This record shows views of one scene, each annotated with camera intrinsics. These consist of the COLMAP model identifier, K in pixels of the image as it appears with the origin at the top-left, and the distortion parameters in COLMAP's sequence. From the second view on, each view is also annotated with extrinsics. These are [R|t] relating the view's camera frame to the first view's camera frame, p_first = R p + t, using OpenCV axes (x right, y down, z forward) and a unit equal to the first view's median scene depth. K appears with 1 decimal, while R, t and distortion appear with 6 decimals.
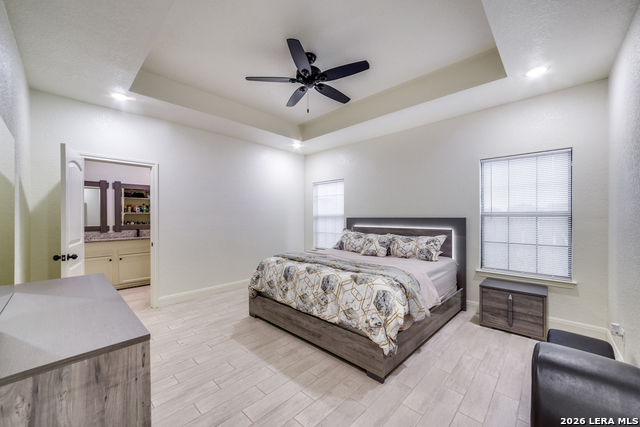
lens RADIAL K [[246.2, 0, 333.5], [0, 246.2, 216.5], [0, 0, 1]] dist [-0.001391, -0.000170]
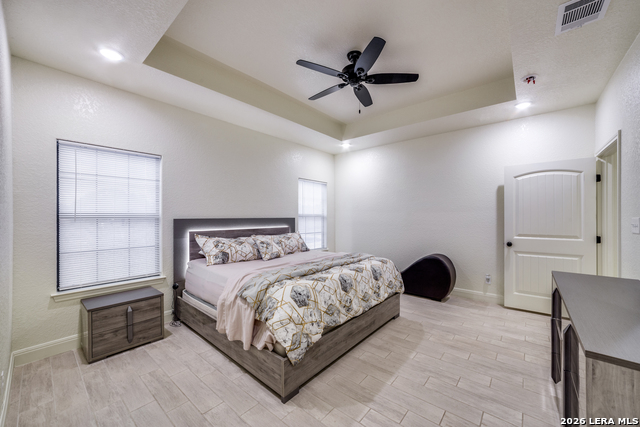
lens RADIAL K [[247.0, 0, 320.5], [0, 247.0, 216.2], [0, 0, 1]] dist [-0.001370, 0.004782]
pose [[-0.025213, 0.007499, 0.999654, -0.998058], [0.009664, 0.999927, -0.007257, 0.006764], [-0.999635, 0.009477, -0.025283, 1.070342]]
